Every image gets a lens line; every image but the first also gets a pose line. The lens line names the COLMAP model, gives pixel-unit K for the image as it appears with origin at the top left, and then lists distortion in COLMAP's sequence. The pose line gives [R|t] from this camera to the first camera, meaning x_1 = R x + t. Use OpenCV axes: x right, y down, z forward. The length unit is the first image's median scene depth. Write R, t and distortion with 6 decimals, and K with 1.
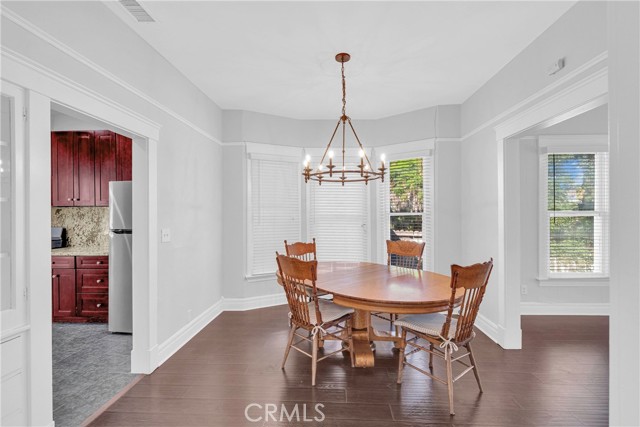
lens RADIAL K [[287.0, 0, 317.5], [0, 287.0, 212.0], [0, 0, 1]] dist [-0.003872, -0.001129]
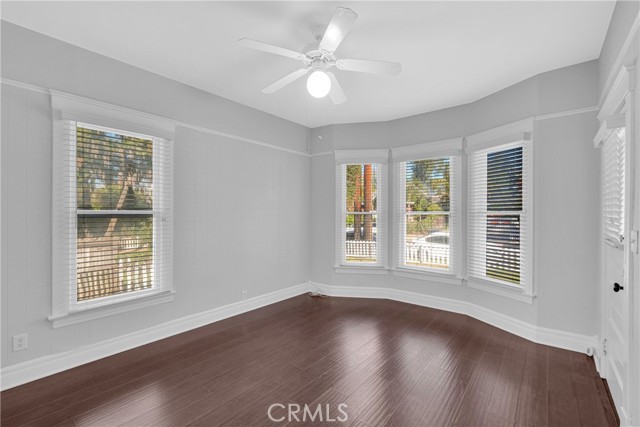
lens RADIAL K [[287.0, 0, 319.0], [0, 287.0, 212.9], [0, 0, 1]] dist [-0.003872, -0.001129]
pose [[0.582574, 0.008339, 0.812735, 0.579215], [-0.005431, 0.999965, -0.006367, 0.004748], [-0.812759, -0.000704, 0.582599, 0.149669]]
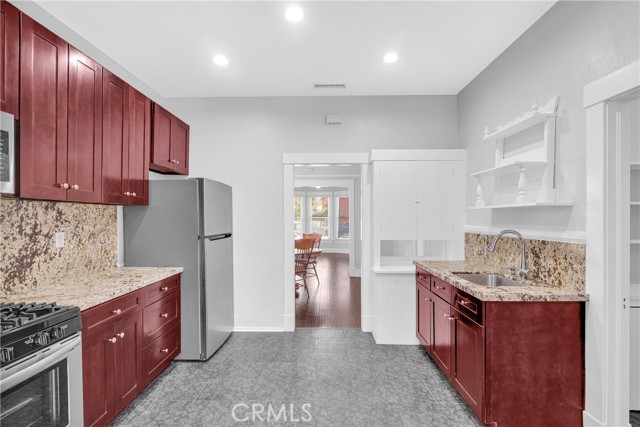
lens RADIAL K [[309.3, 0, 316.7], [0, 309.3, 217.4], [0, 0, 1]] dist [-0.003952, -0.002018]
pose [[-0.036748, 0.006011, 0.999306, -1.335033], [0.001759, 0.999981, -0.005951, 0.011960], [-0.999323, 0.001539, -0.036758, 0.585076]]
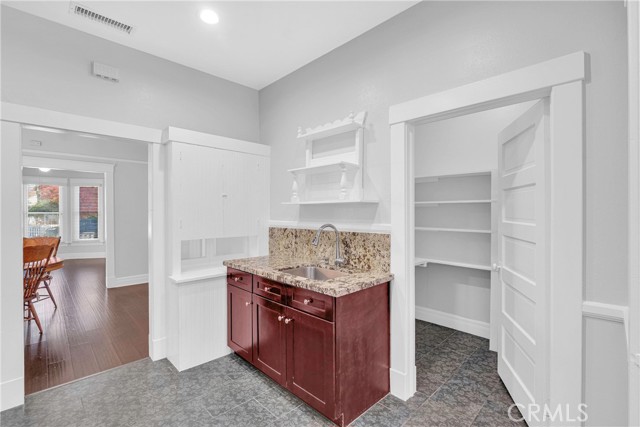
lens RADIAL K [[287.0, 0, 328.7], [0, 287.0, 212.1], [0, 0, 1]] dist [-0.003872, -0.001129]
pose [[-0.754082, 0.006989, 0.656743, -1.147133], [0.005804, 0.999975, -0.003977, 0.010637], [-0.656755, 0.000813, -0.754104, 0.647183]]
